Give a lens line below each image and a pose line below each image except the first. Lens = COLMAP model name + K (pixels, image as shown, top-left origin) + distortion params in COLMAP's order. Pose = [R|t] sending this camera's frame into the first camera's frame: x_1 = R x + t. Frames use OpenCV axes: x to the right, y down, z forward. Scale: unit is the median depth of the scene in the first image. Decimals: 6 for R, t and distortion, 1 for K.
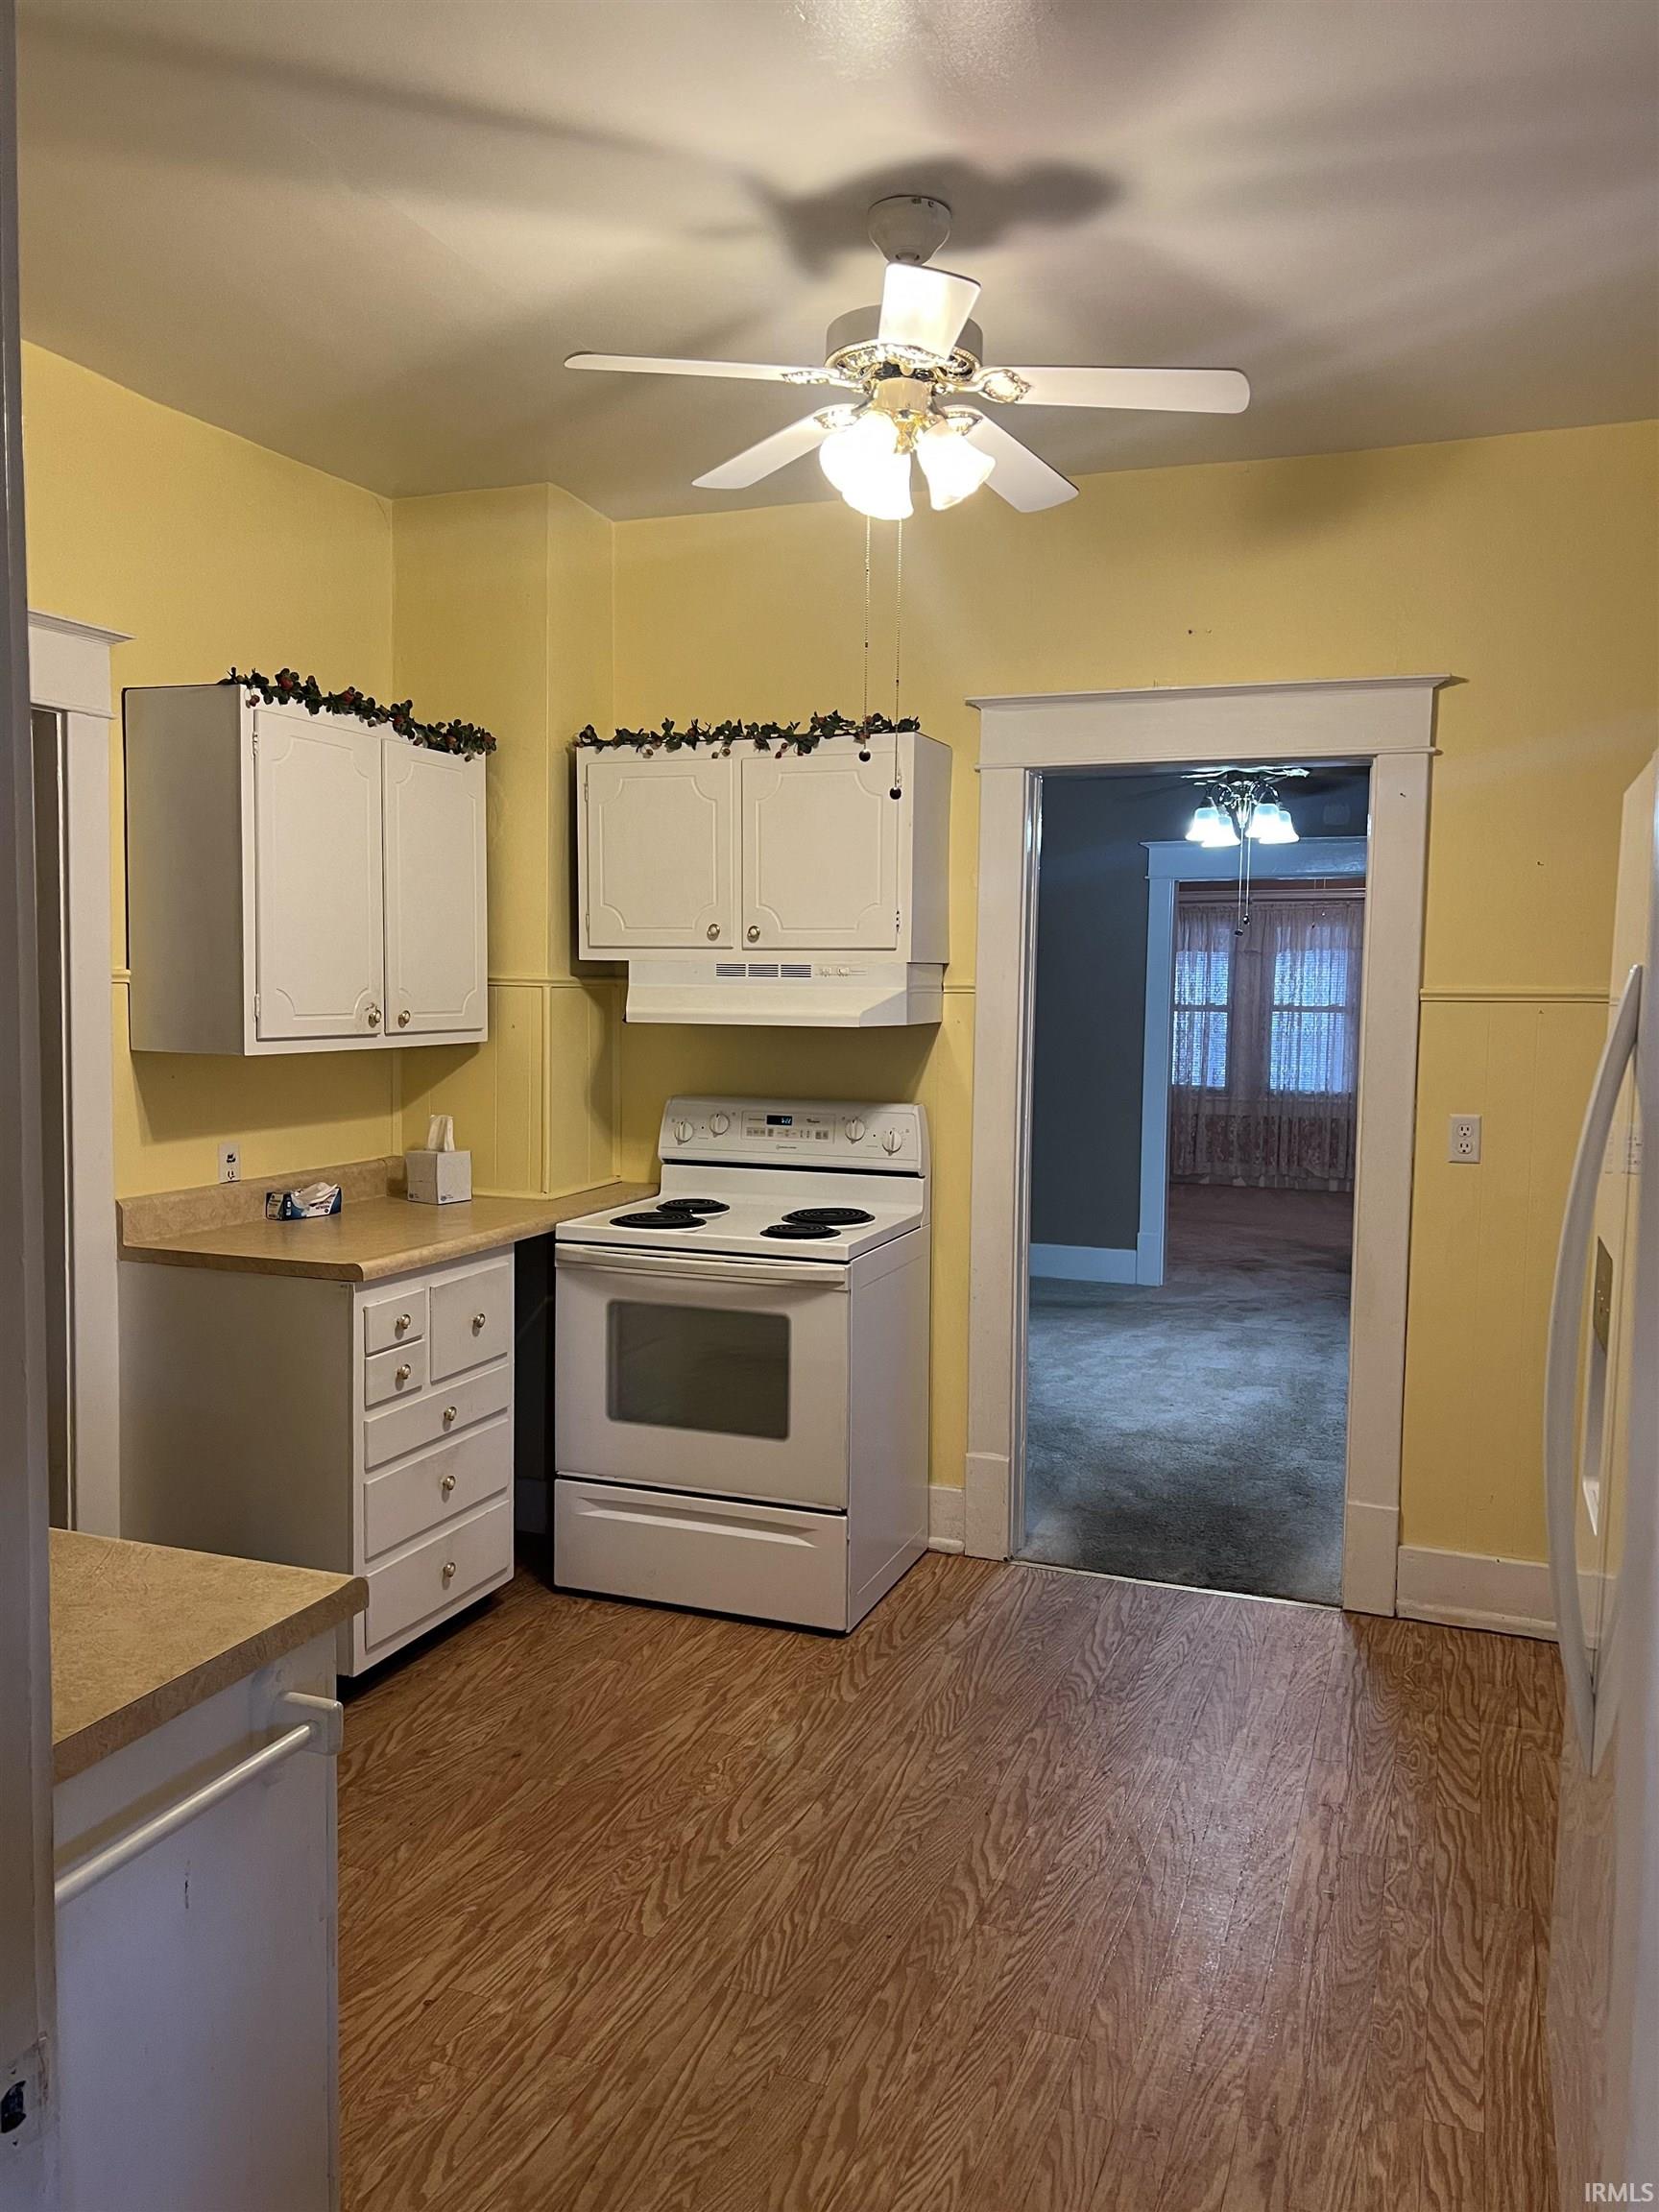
lens RADIAL K [[1646.7, 0, 825.7], [0, 1646.7, 1105.1], [0, 0, 1]] dist [0.060644, -0.073053]
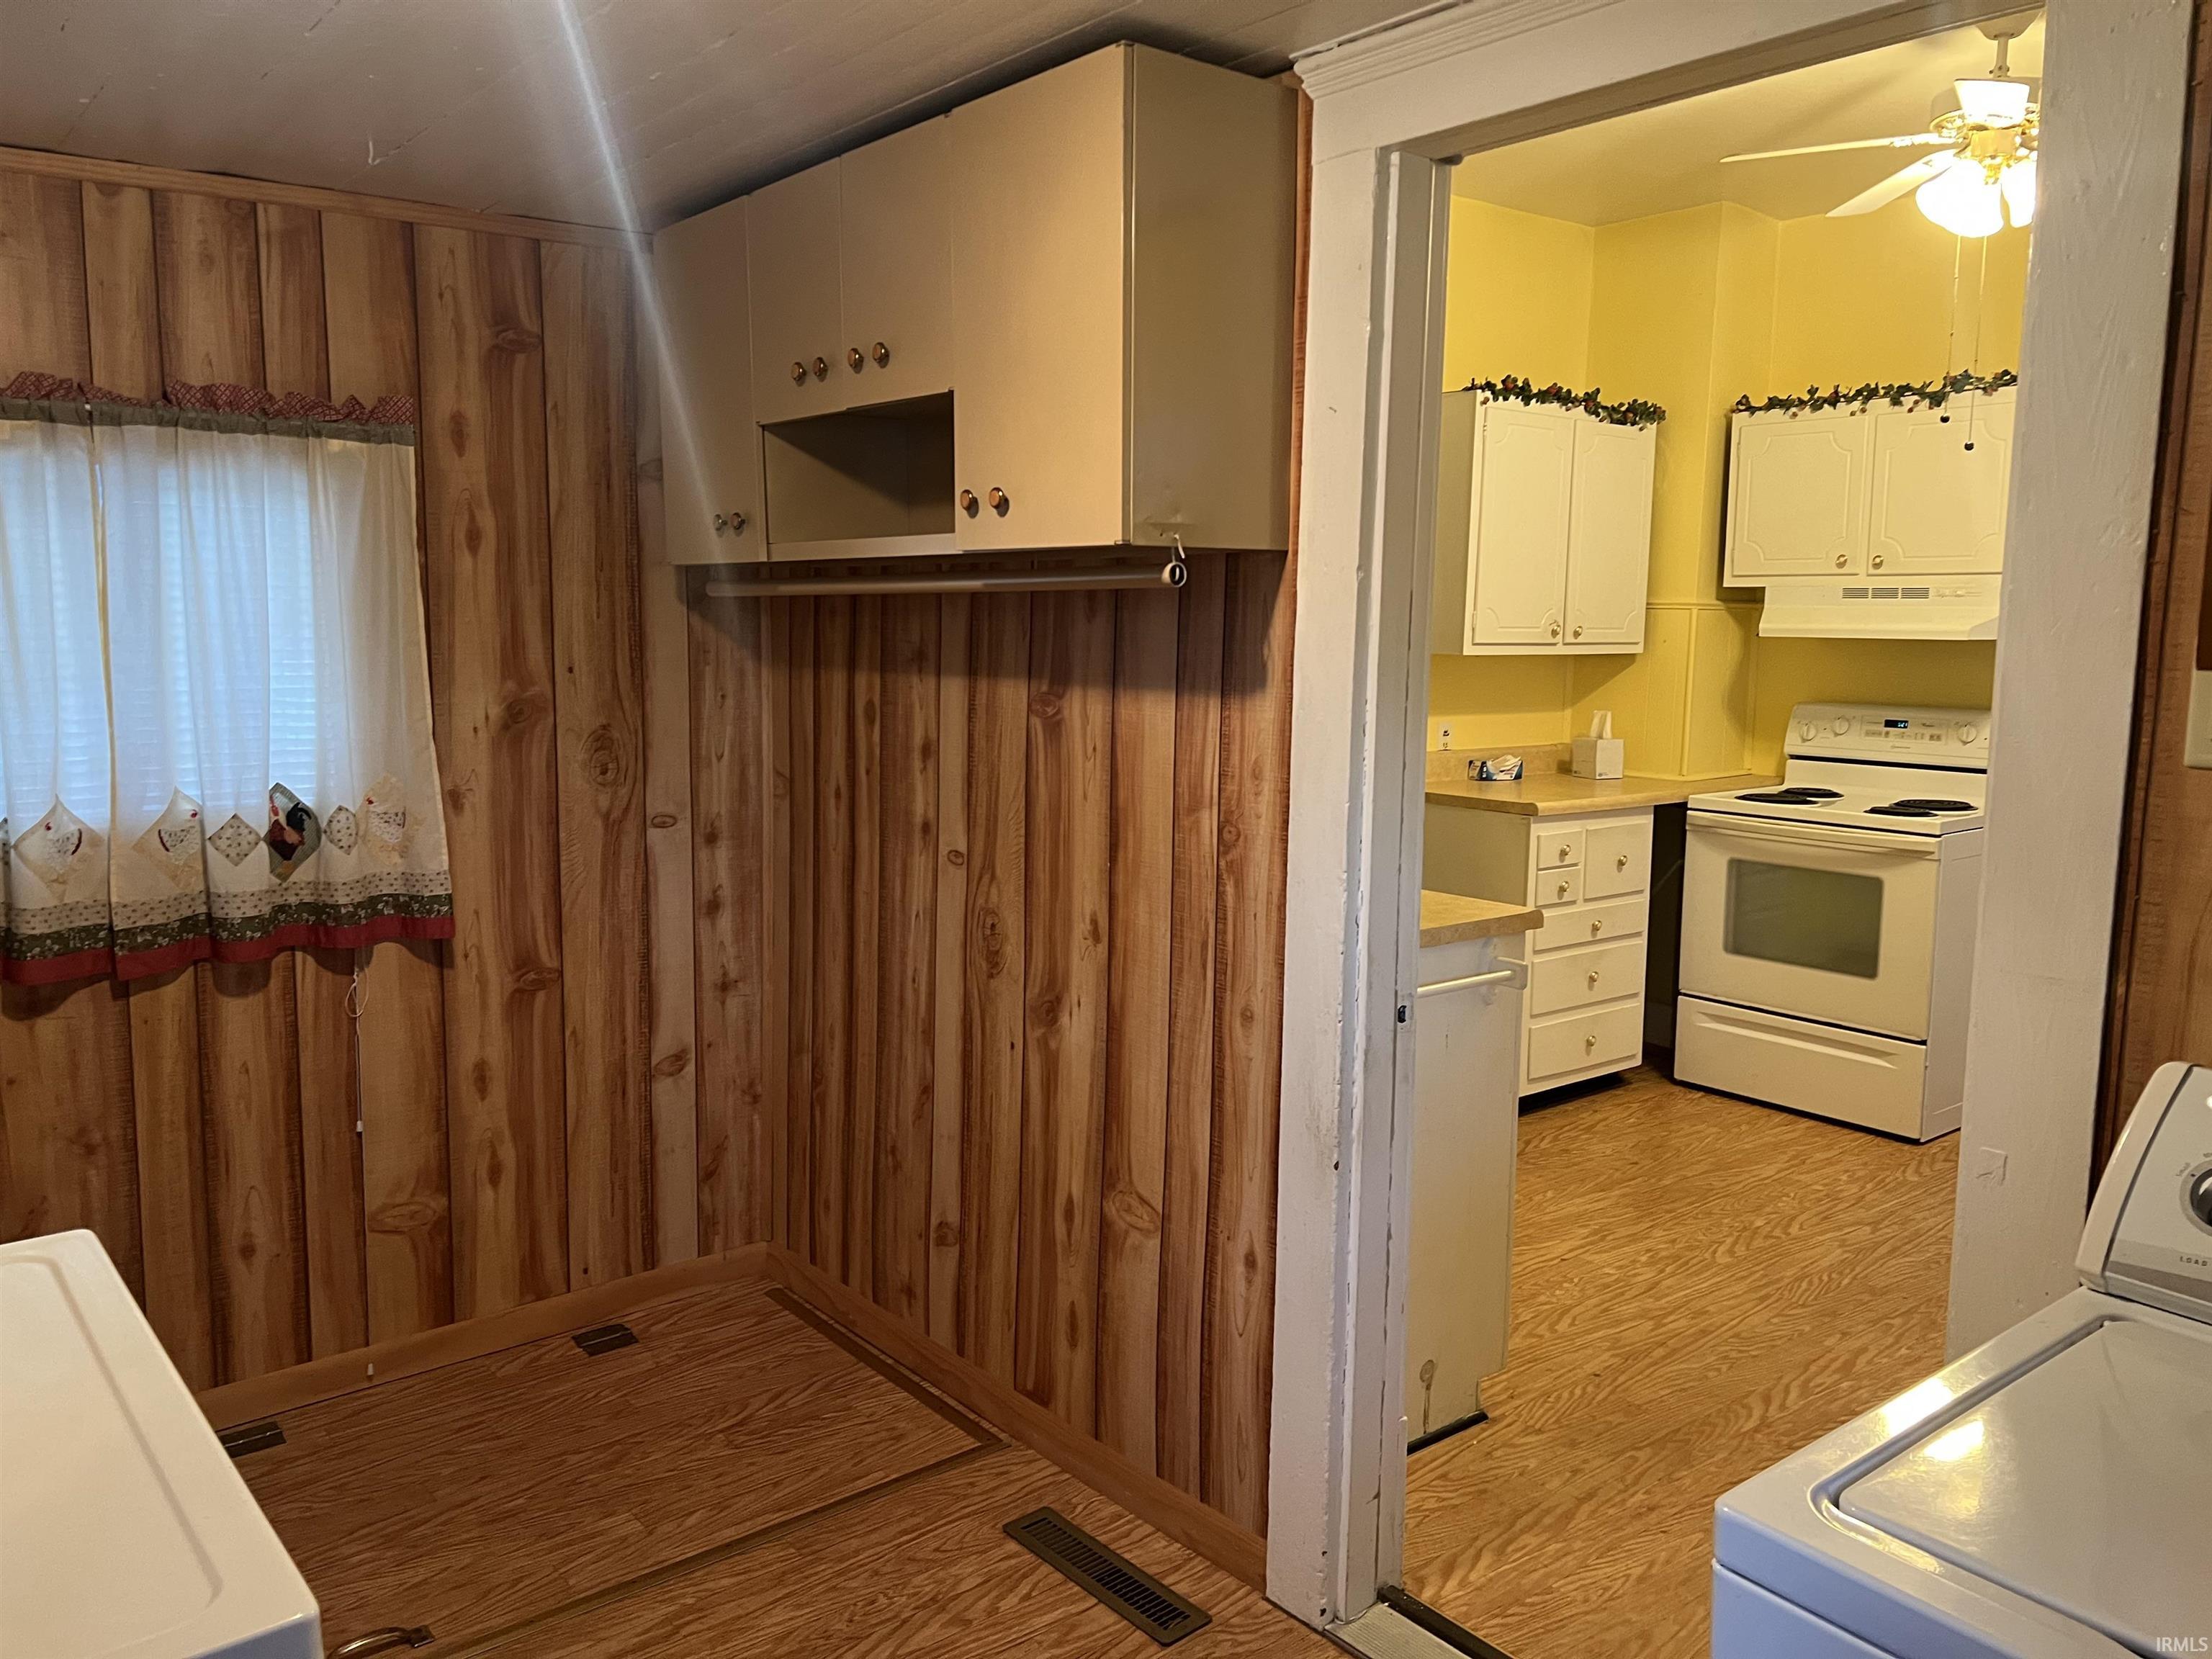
lens RADIAL K [[1646.7, 0, 1132.5], [0, 1646.7, 811.9], [0, 0, 1]] dist [0.060644, -0.073053]
pose [[0.872784, 0.059461, -0.484472, 0.081566], [-0.043386, 0.998074, 0.044336, 0.047209], [0.486175, -0.017676, 0.873682, -0.324555]]
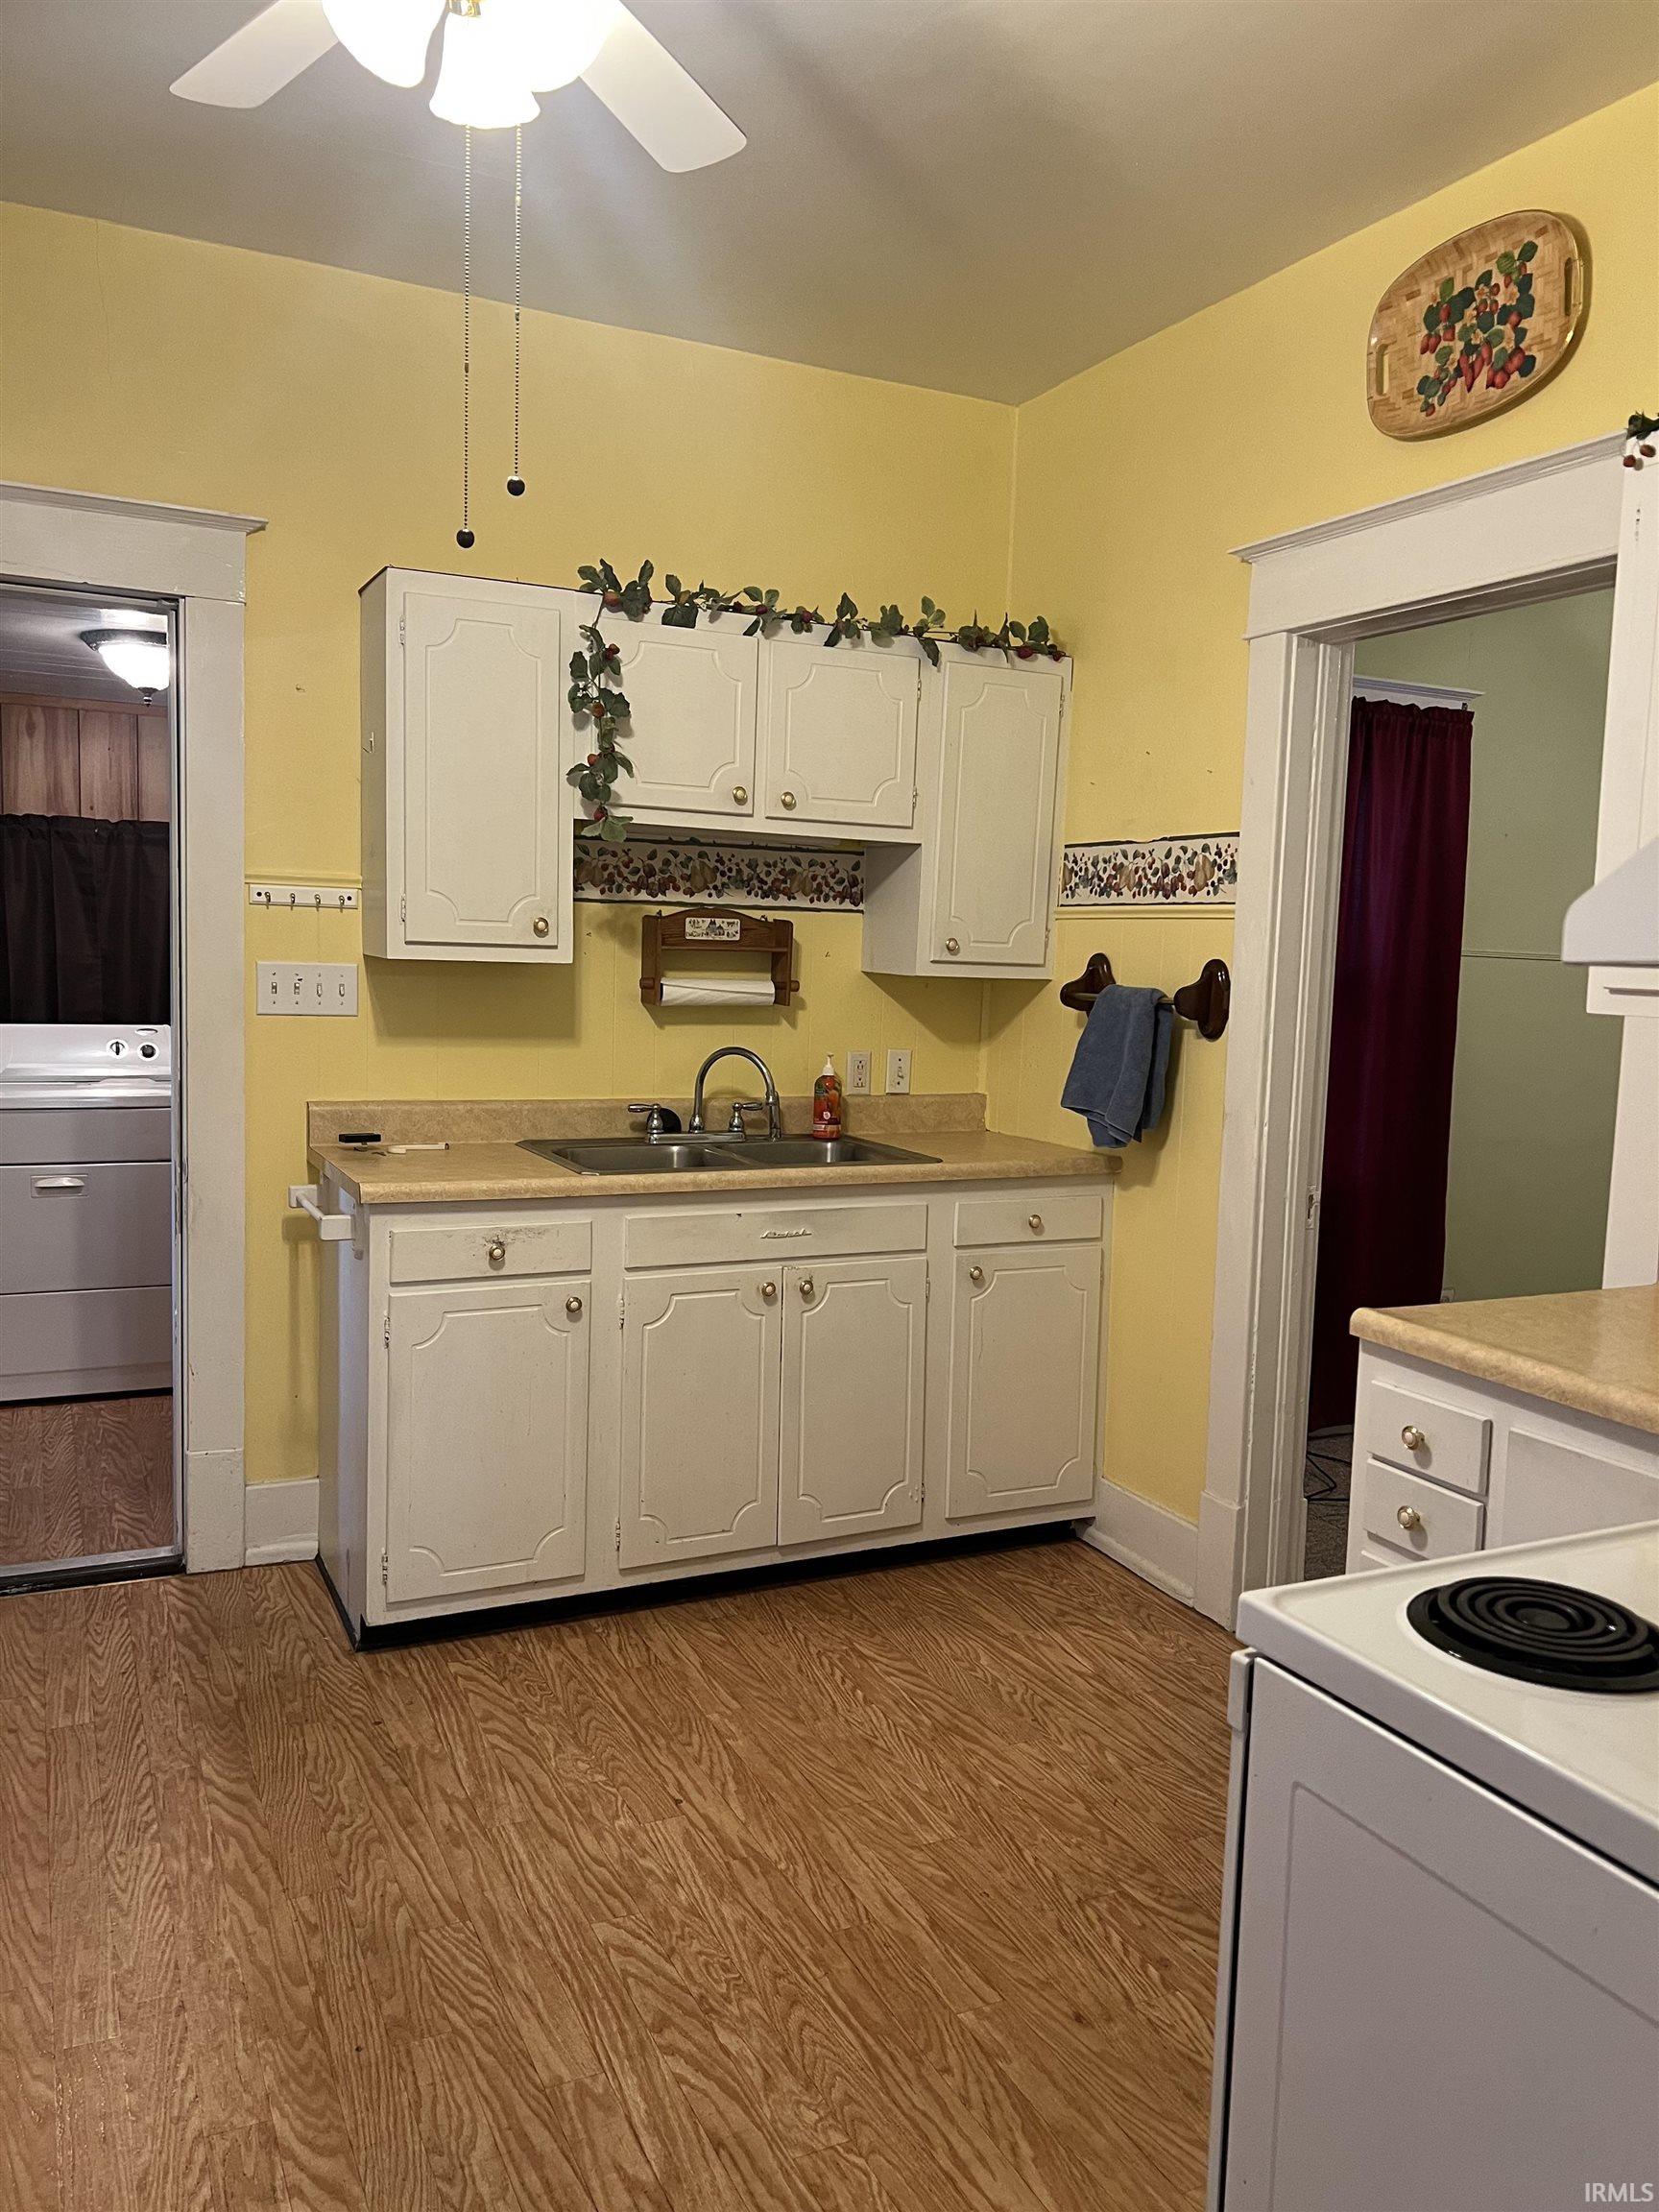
lens RADIAL K [[1646.7, 0, 858.8], [0, 1646.7, 1136.1], [0, 0, 1]] dist [0.060644, -0.073053]
pose [[-0.675294, 0.047031, -0.736047, 0.293271], [-0.097626, 0.983484, 0.152409, -0.047436], [0.731059, 0.174778, -0.659550, 1.079229]]
